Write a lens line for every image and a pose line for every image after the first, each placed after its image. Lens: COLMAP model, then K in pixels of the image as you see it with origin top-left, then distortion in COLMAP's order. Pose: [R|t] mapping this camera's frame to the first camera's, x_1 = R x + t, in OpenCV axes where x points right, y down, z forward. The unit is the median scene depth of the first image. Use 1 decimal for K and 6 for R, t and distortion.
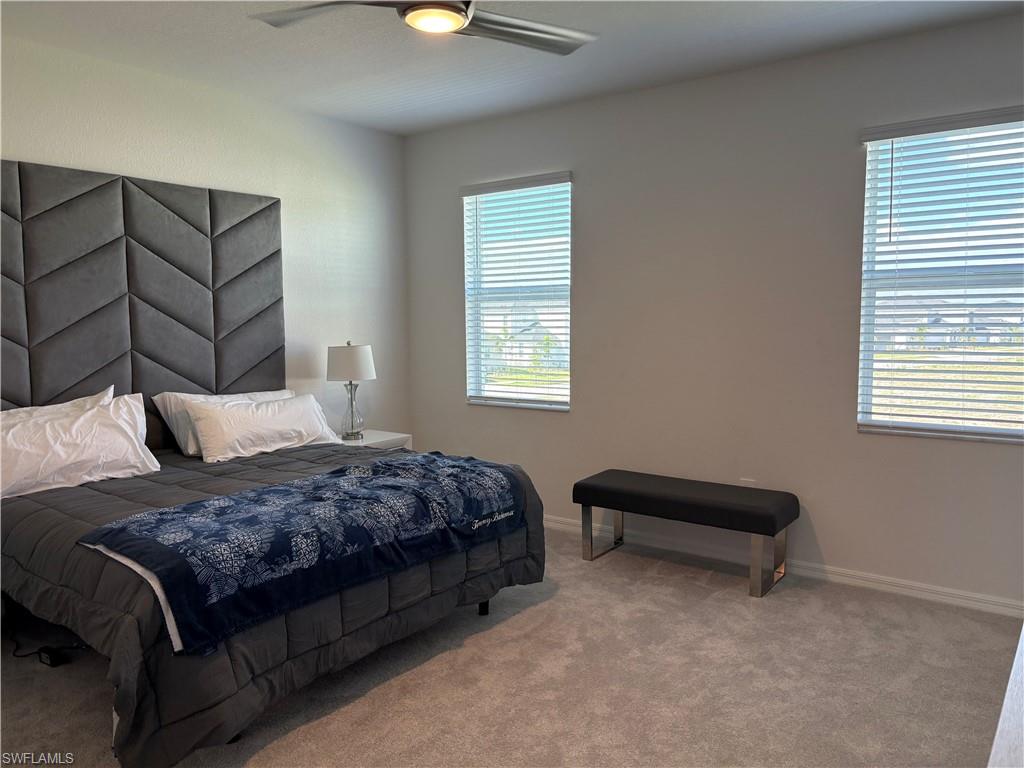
lens RADIAL K [[769.5, 0, 512.0], [0, 769.5, 400.7], [0, 0, 1]] dist [0.032450, -0.060750]
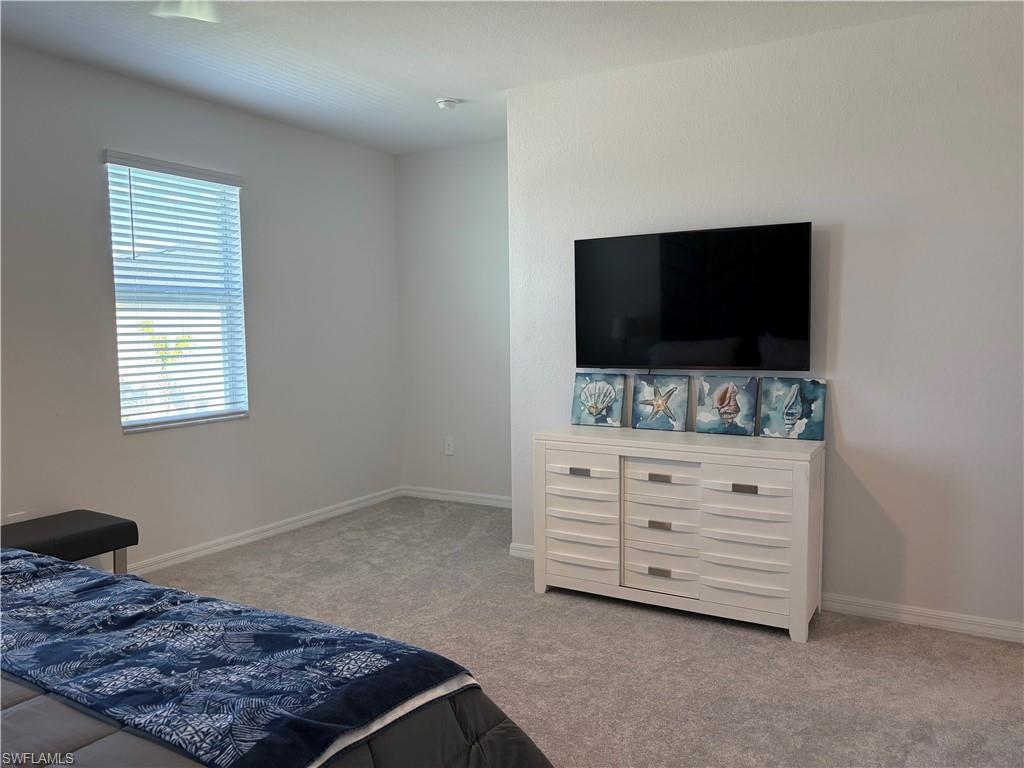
lens RADIAL K [[760.7, 0, 512.0], [0, 760.7, 384.0], [0, 0, 1]] dist [0.068859, 0.000858]
pose [[-0.091789, -0.075405, 0.992919, -0.725051], [0.109730, 0.990290, 0.085350, -0.066431], [-0.989714, 0.116787, -0.082623, 0.603415]]
